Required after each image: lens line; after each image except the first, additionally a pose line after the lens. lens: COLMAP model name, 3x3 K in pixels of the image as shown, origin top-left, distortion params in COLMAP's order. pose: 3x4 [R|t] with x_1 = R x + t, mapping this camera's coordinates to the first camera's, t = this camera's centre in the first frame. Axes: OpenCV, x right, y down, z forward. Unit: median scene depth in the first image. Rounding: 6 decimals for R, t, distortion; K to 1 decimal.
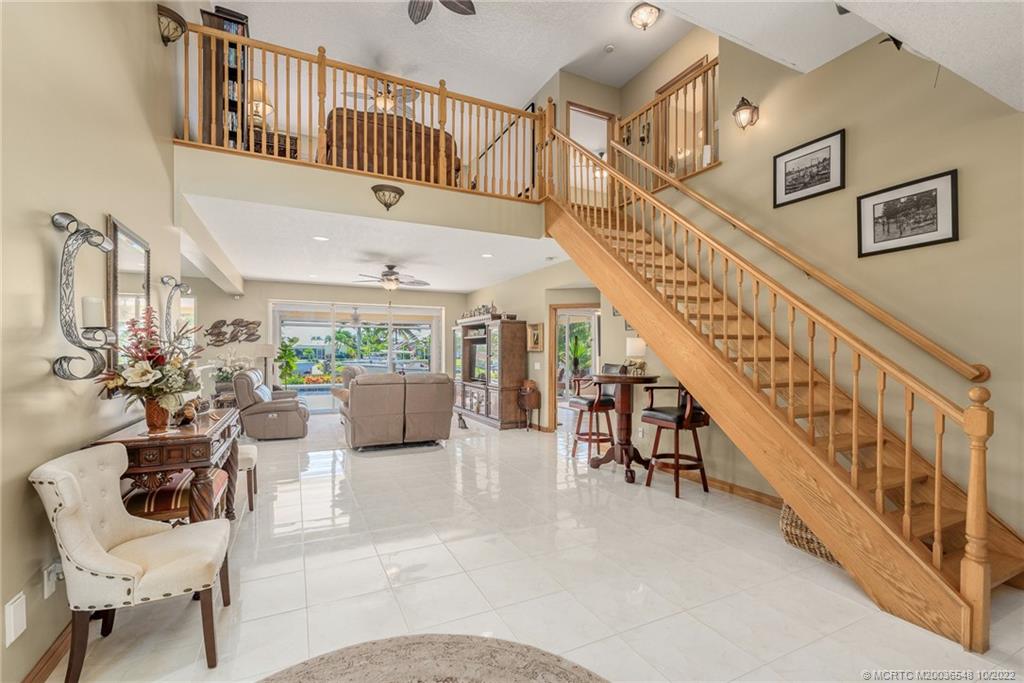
lens RADIAL K [[441.2, 0, 515.3], [0, 441.2, 349.5], [0, 0, 1]] dist [0.003375, 0.000378]
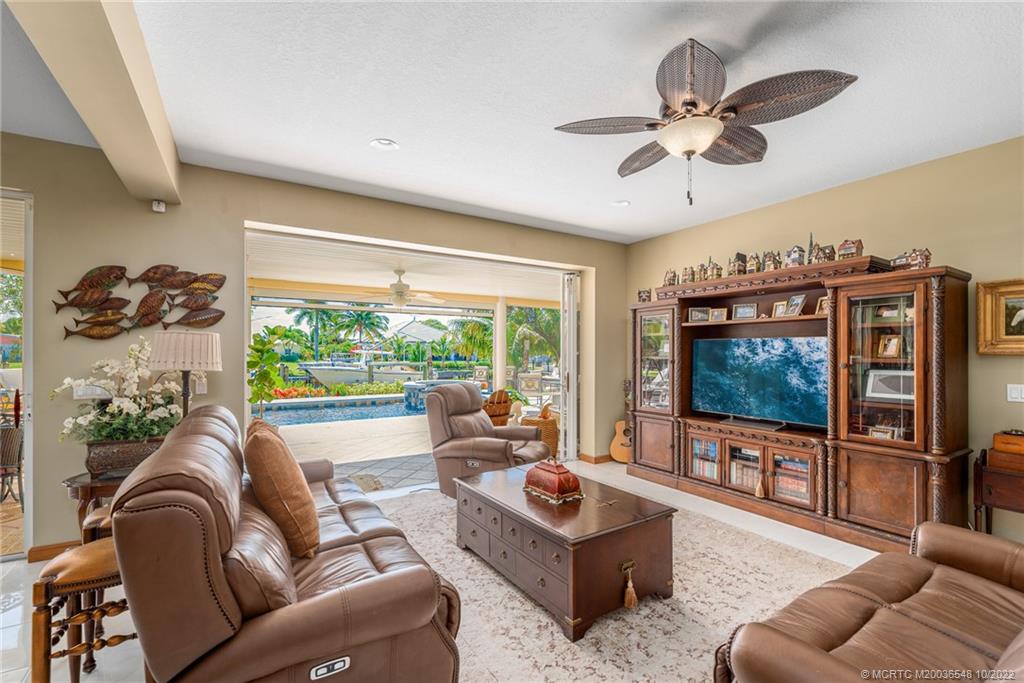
lens RADIAL K [[441.2, 0, 512.1], [0, 441.2, 344.4], [0, 0, 1]] dist [0.003375, 0.000378]
pose [[0.995375, 0.003465, 0.096005, -0.370792], [-0.002263, 0.999918, -0.012625, 0.000858], [-0.096041, 0.012350, 0.995301, 0.604288]]
